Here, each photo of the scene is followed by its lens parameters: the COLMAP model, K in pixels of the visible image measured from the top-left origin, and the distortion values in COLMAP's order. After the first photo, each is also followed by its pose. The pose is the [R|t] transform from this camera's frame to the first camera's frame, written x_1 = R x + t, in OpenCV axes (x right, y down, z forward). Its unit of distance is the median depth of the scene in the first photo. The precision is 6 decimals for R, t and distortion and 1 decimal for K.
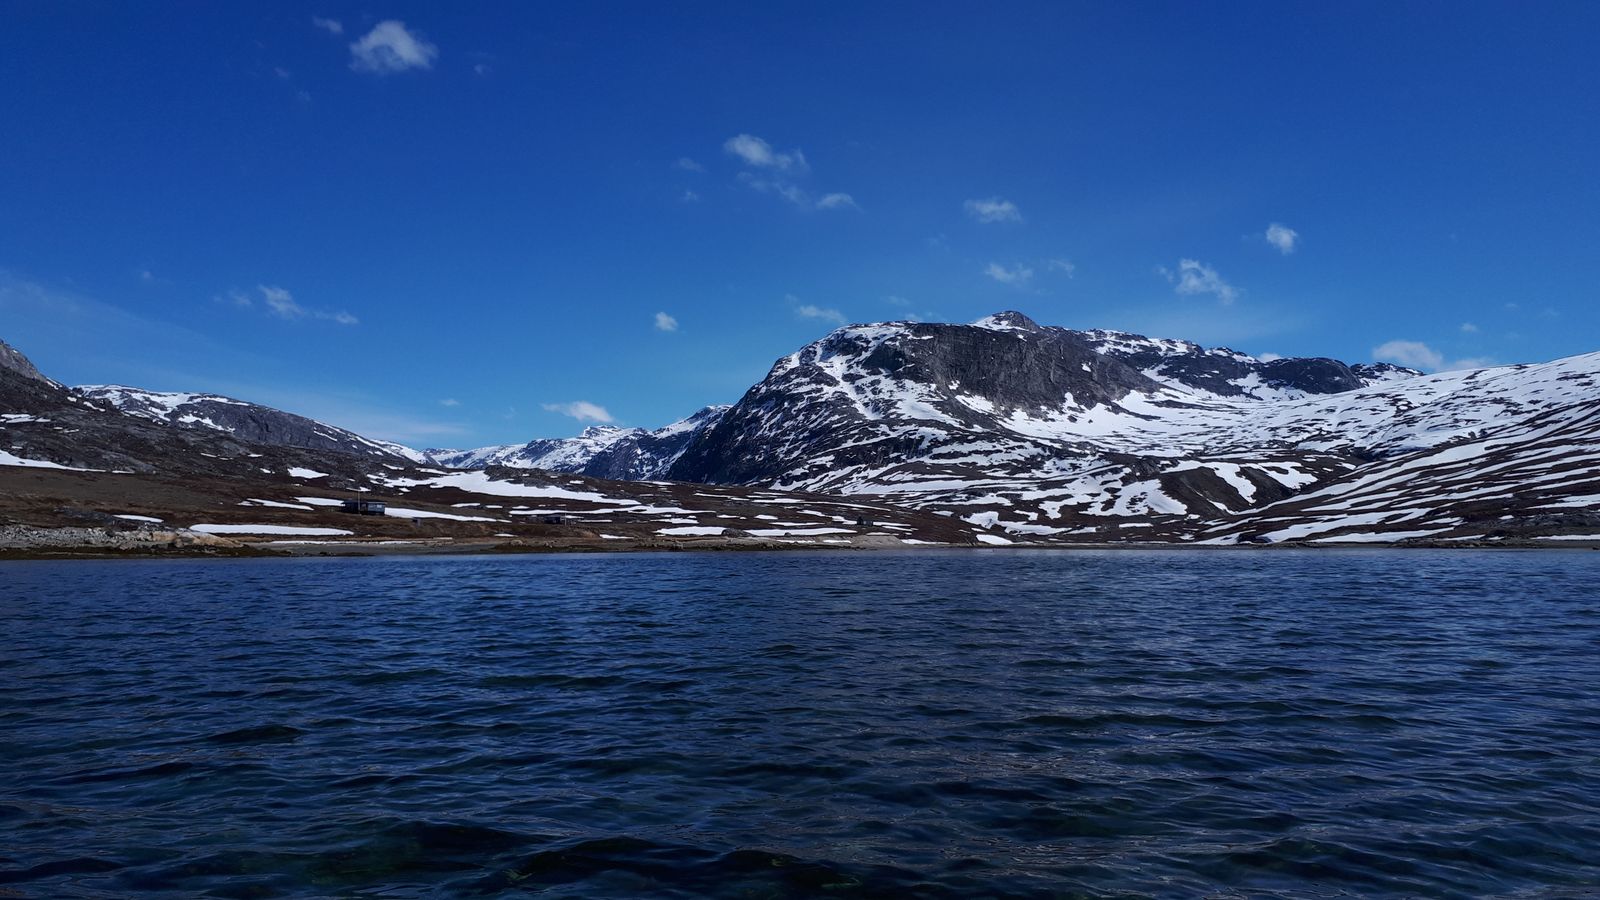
lens RADIAL K [[1277.4, 0, 808.1], [0, 1277.4, 480.2], [0, 0, 1]] dist [0.147745, -0.265982]
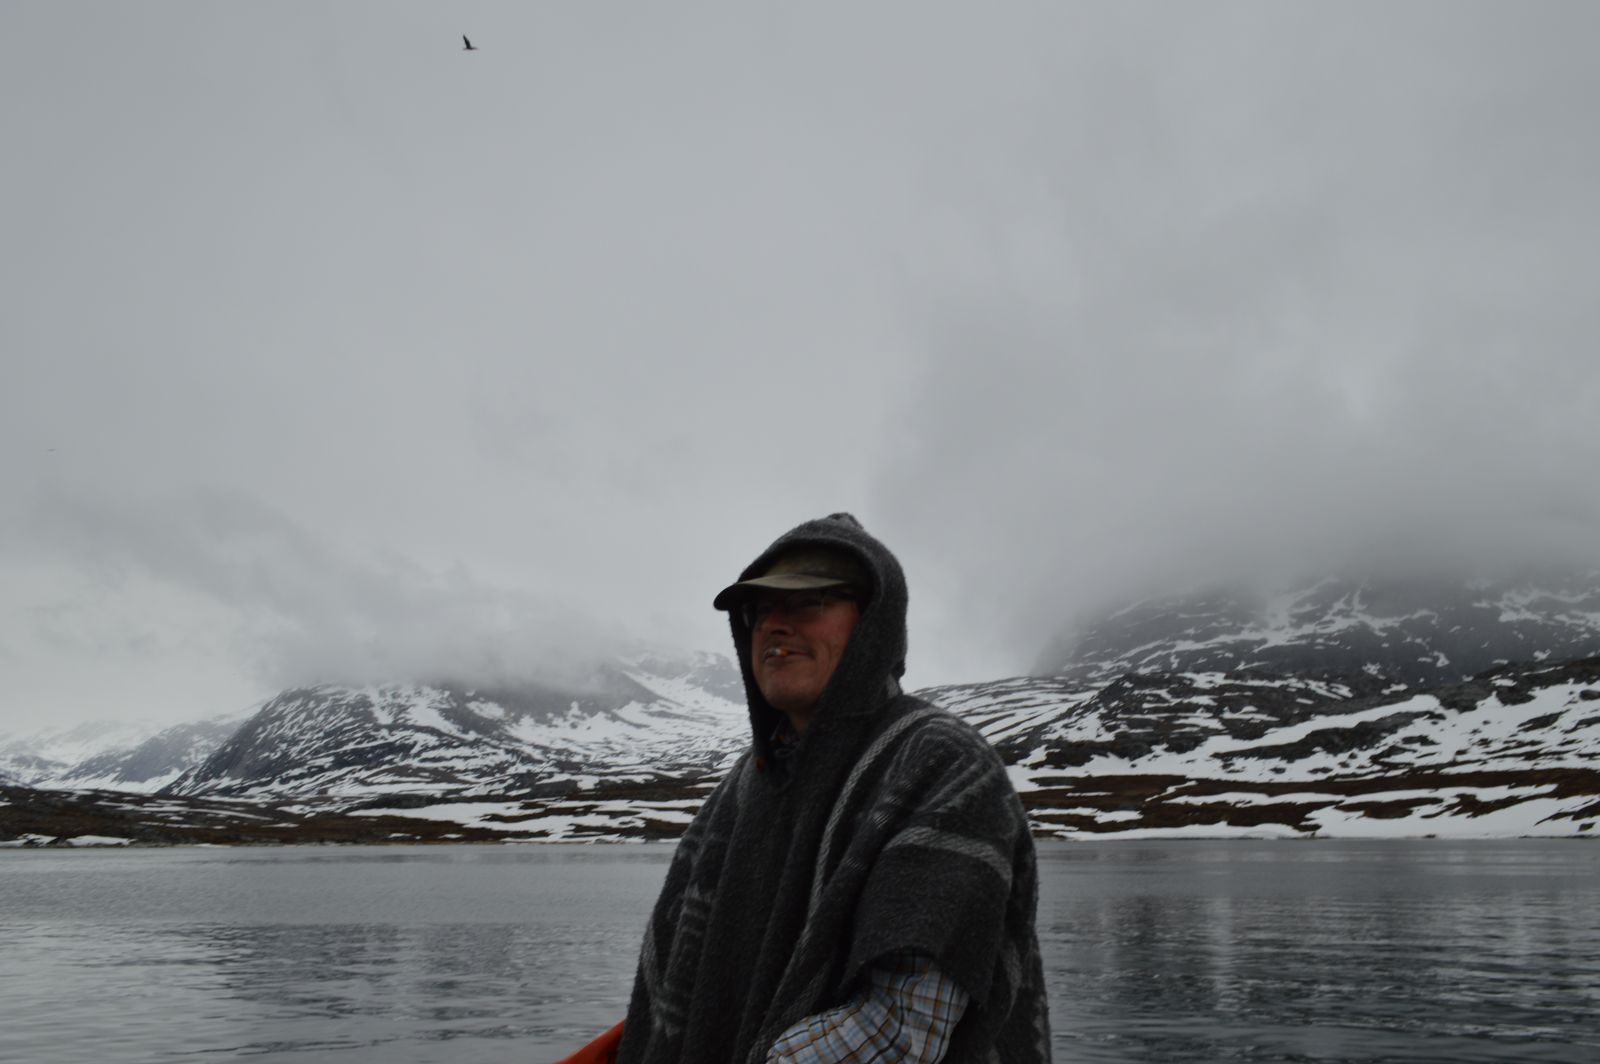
lens RADIAL K [[1284.5, 0, 811.6], [0, 1284.5, 532.7], [0, 0, 1]] dist [-0.008043, 0.002983]
pose [[0.957523, 0.064190, 0.281123, 0.078978], [-0.012167, 0.983034, -0.183017, -0.010394], [-0.288101, 0.171823, 0.942059, -0.167621]]
